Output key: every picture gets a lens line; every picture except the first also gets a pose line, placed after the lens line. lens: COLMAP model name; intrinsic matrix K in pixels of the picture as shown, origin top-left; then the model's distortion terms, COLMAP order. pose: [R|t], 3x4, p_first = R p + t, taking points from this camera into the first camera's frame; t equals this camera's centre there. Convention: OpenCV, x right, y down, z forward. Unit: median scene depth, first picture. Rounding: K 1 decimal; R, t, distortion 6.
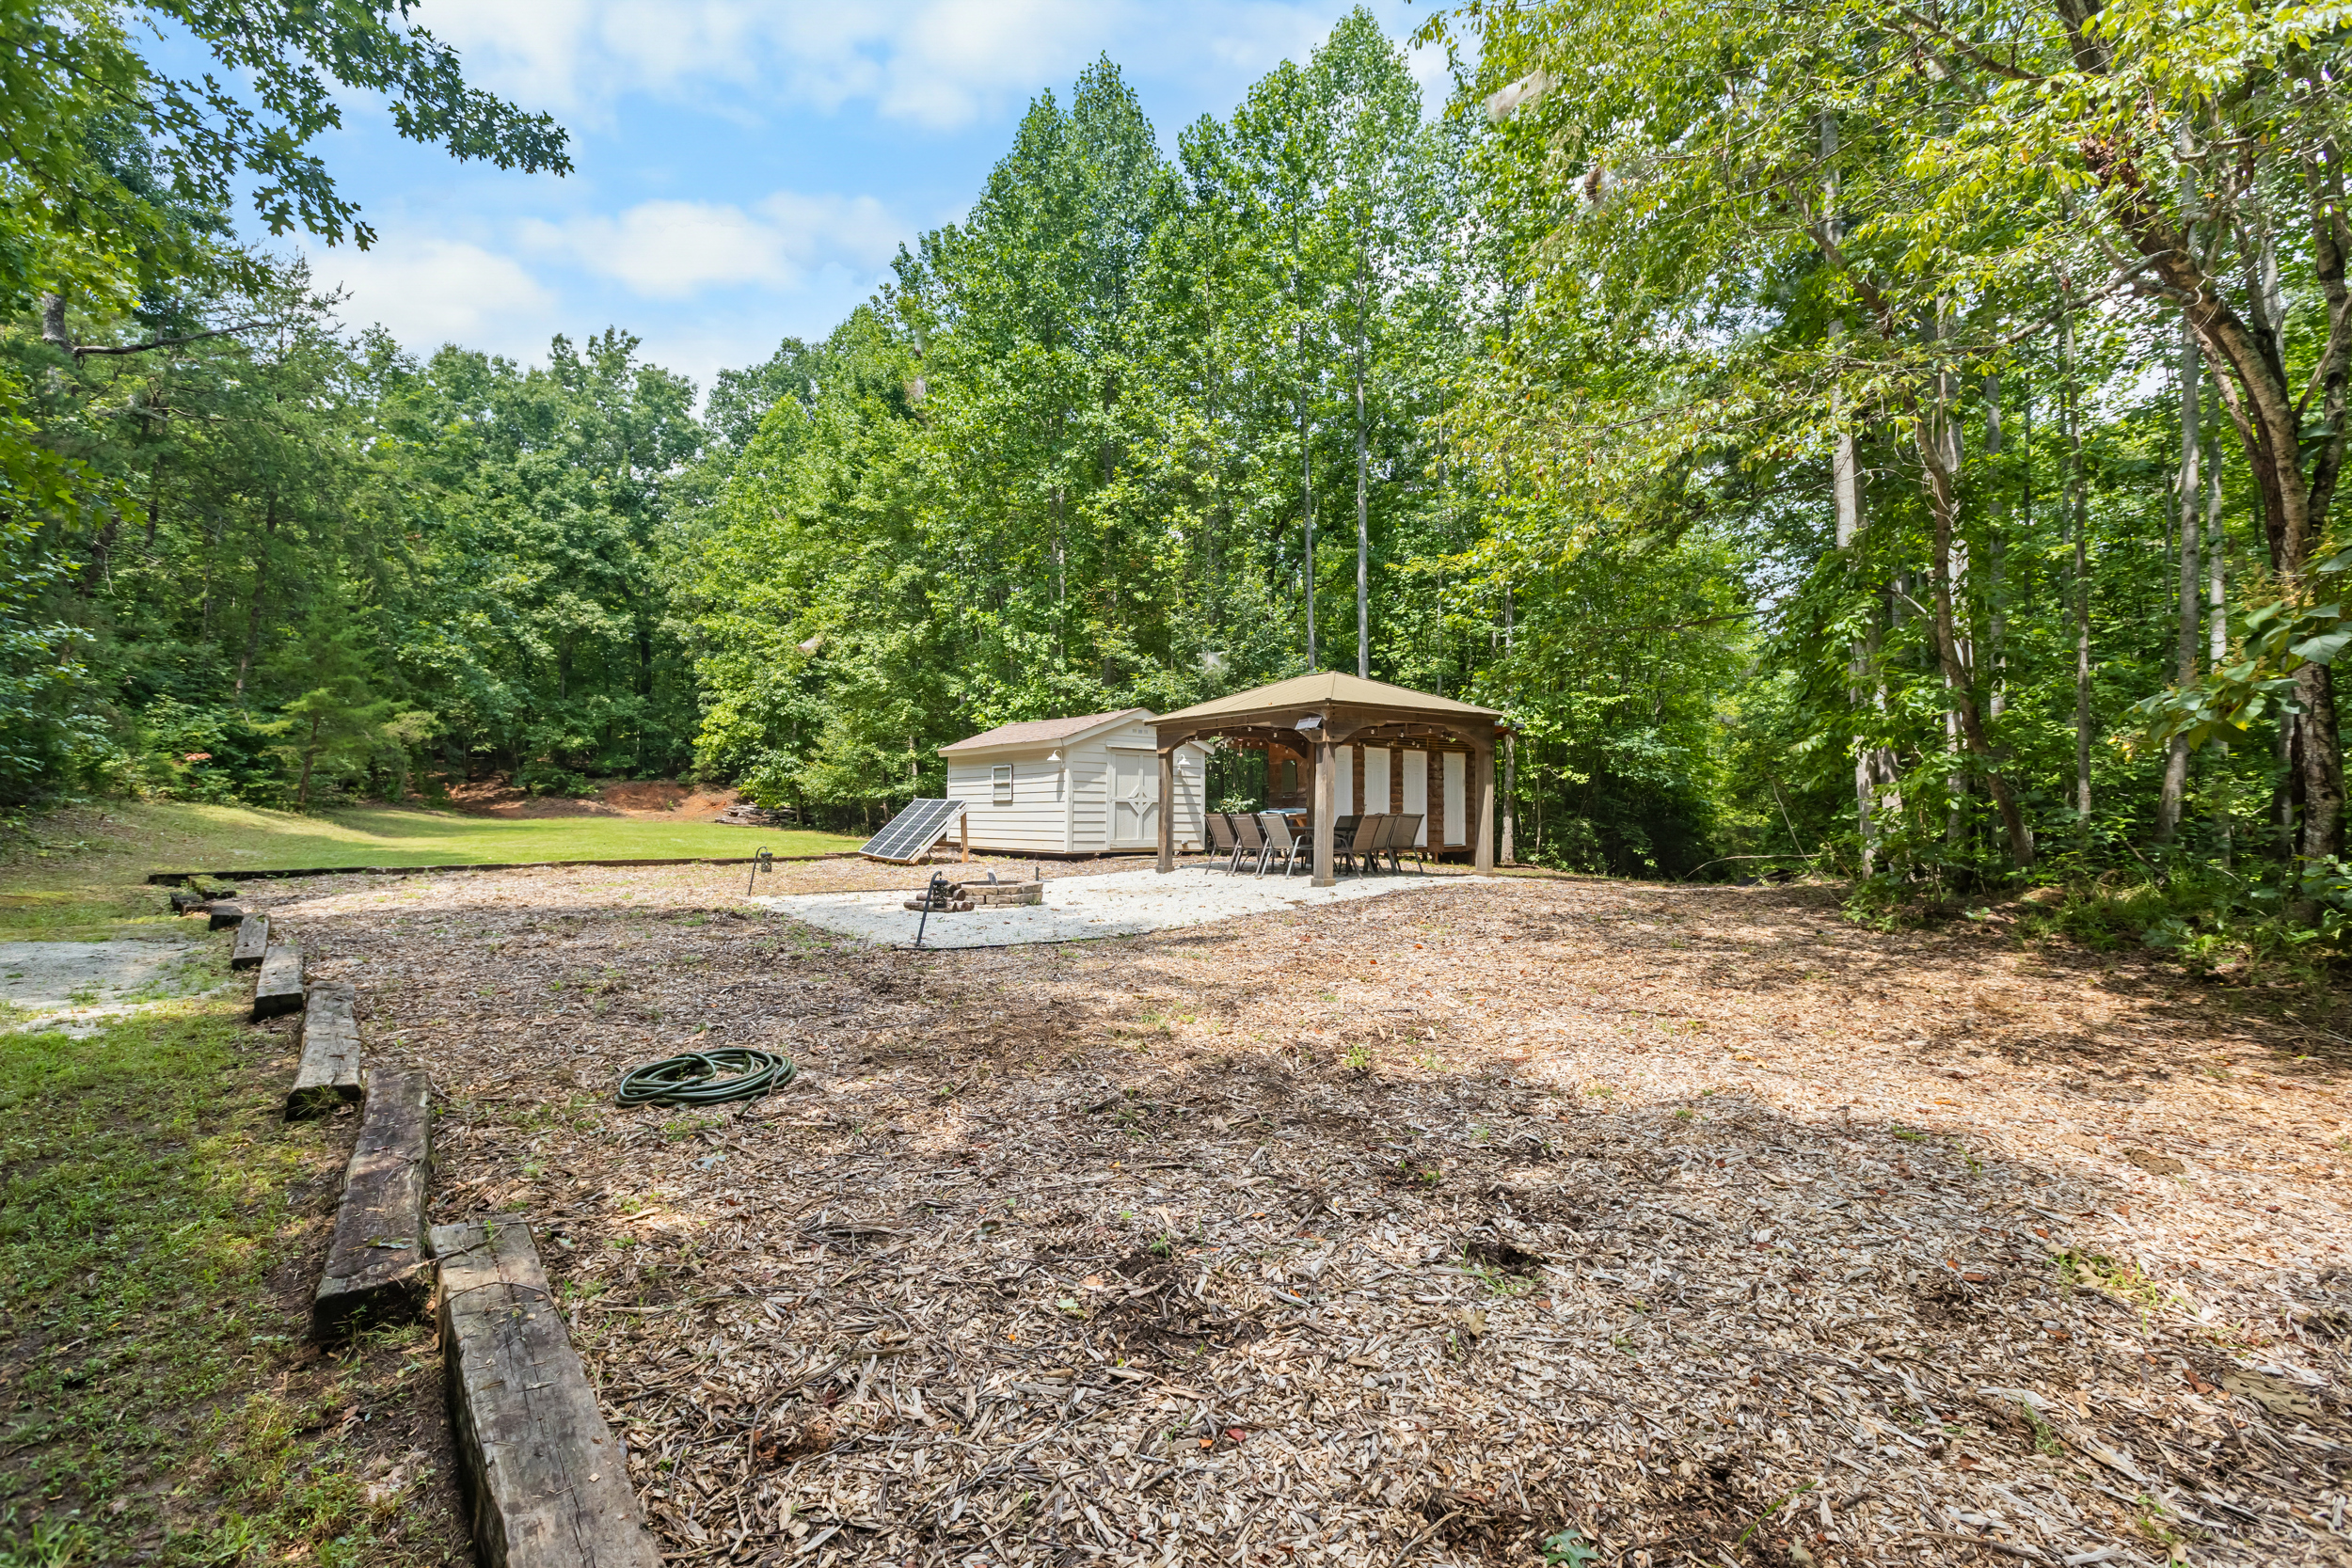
lens RADIAL K [[1056.3, 0, 1177.6], [0, 1056.3, 750.1], [0, 0, 1]] dist [-0.000910, -0.000096]
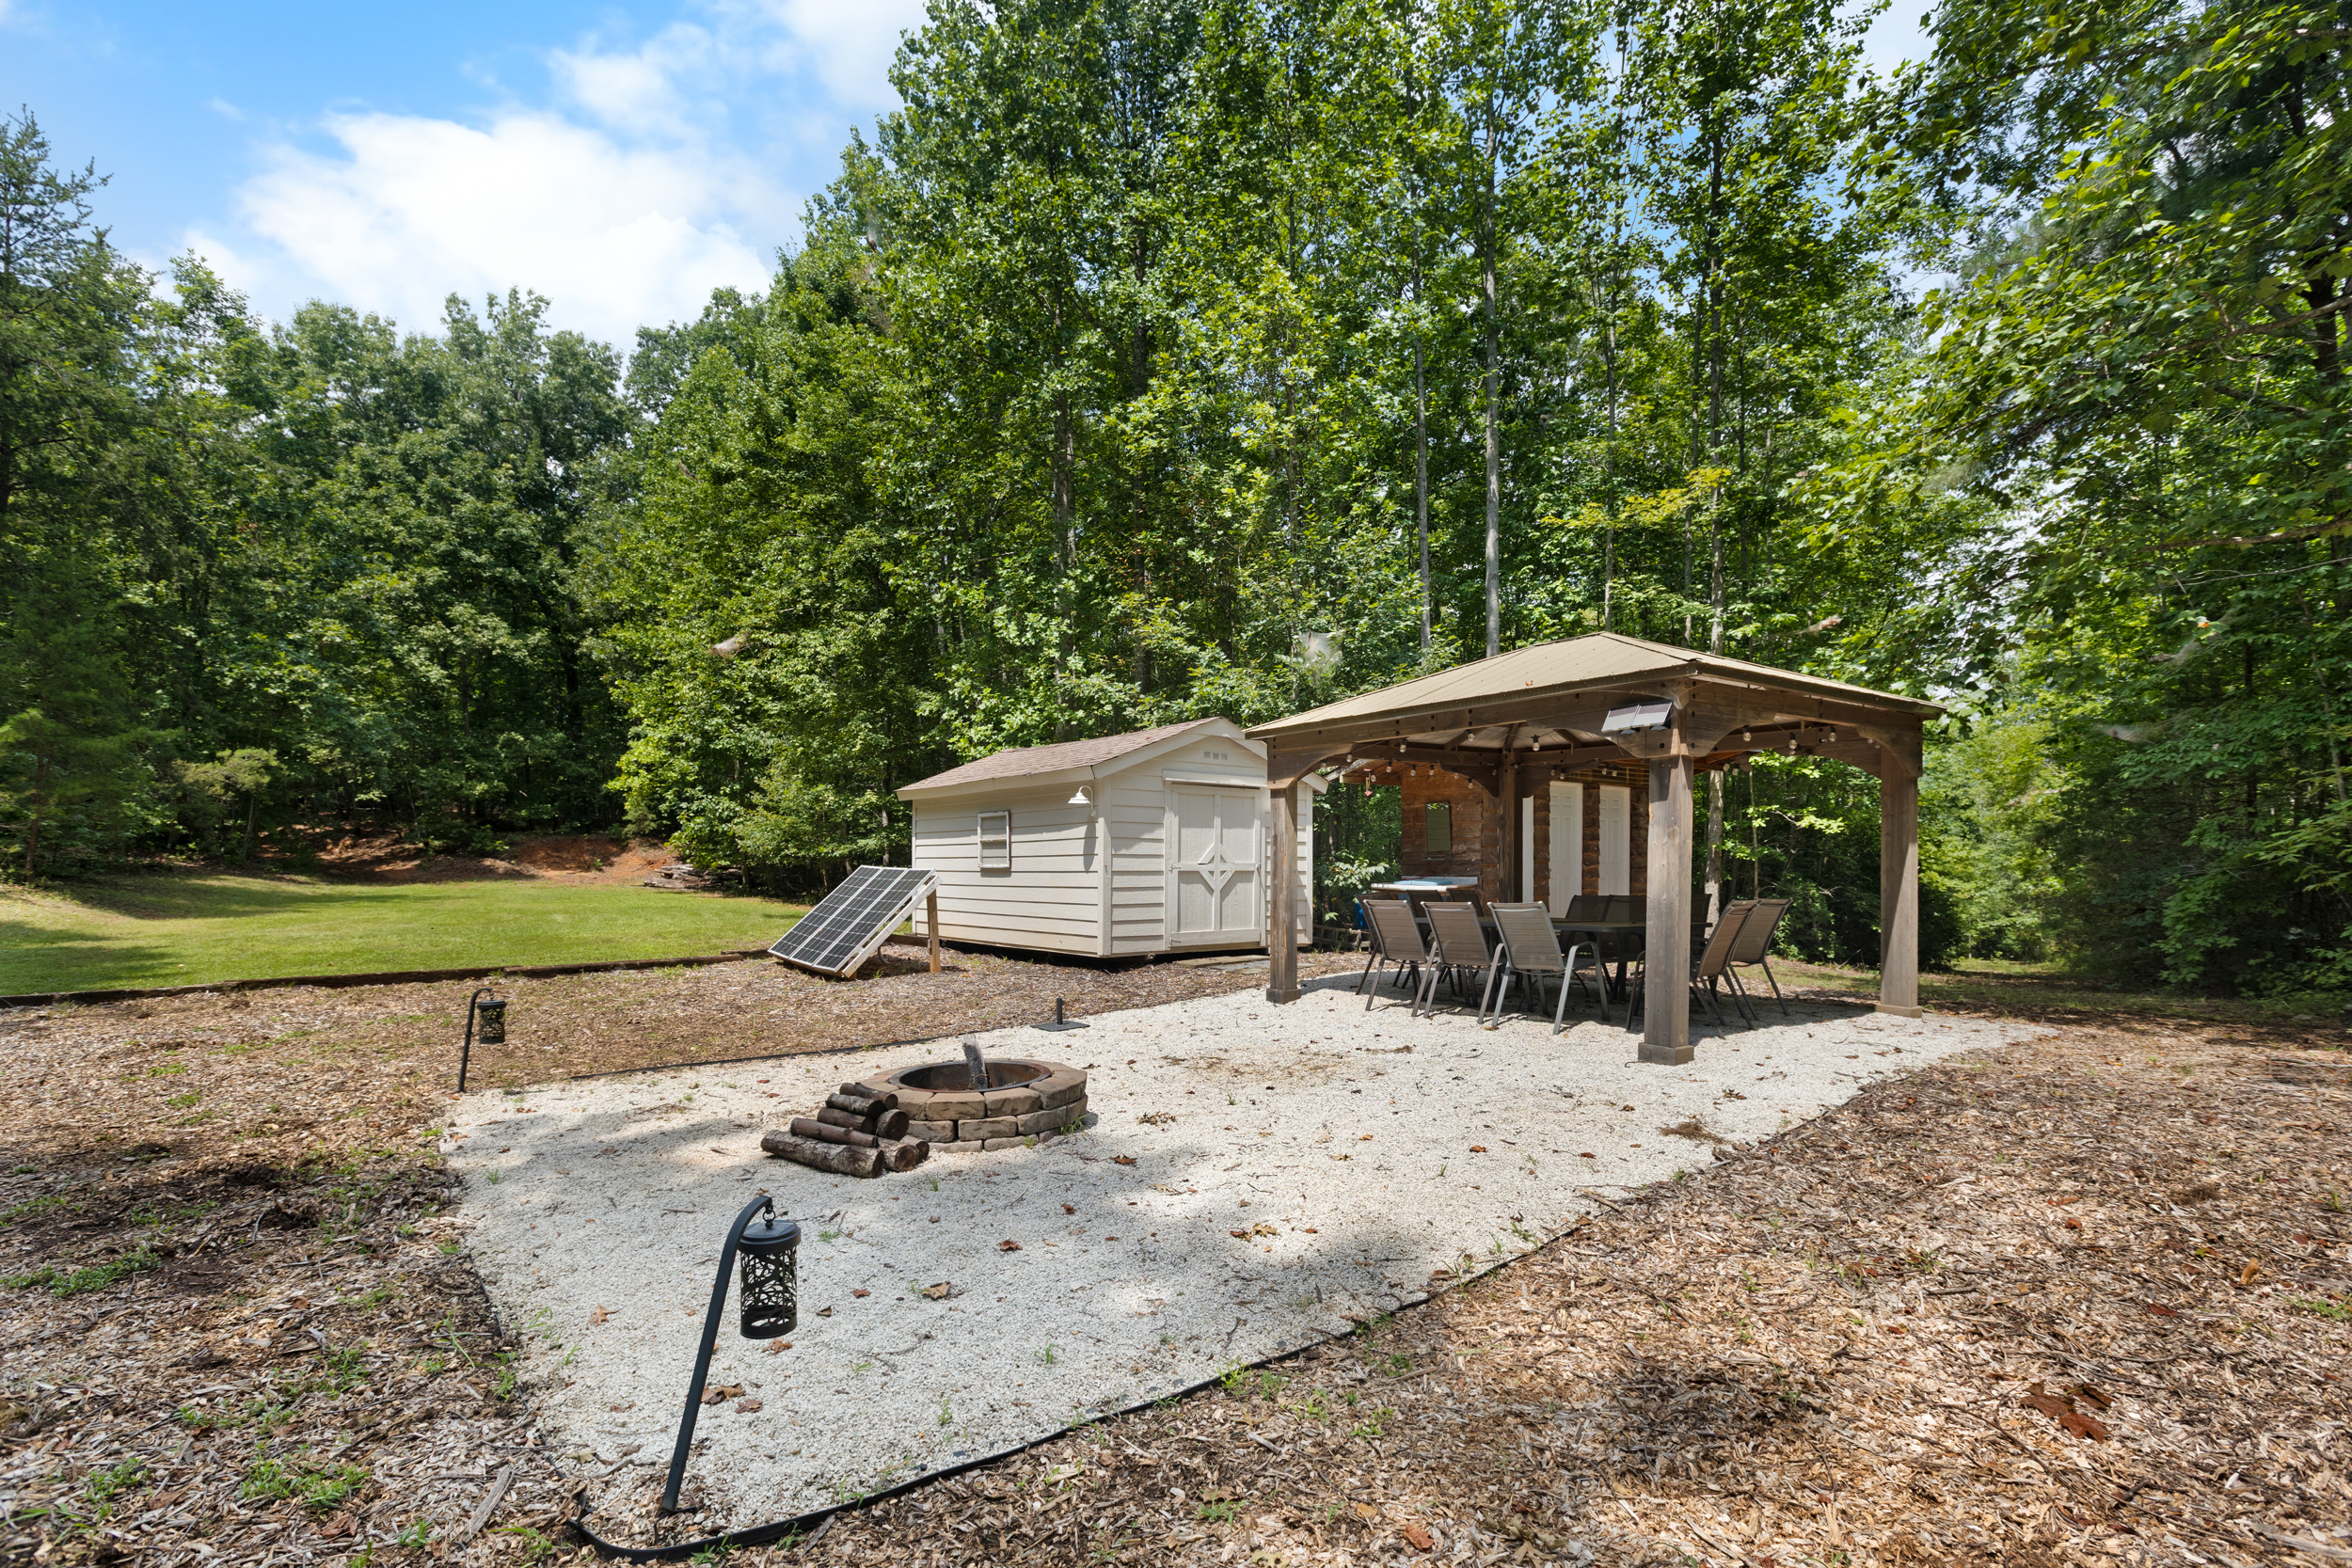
lens RADIAL K [[1102.5, 0, 1117.1], [0, 1102.5, 864.4], [0, 0, 1]] dist [-0.000620, 0.000038]
pose [[0.998451, -0.004052, -0.055490, -0.042145], [0.007449, 0.998101, 0.061148, 0.004404], [0.055137, -0.061466, 0.996585, 0.259036]]
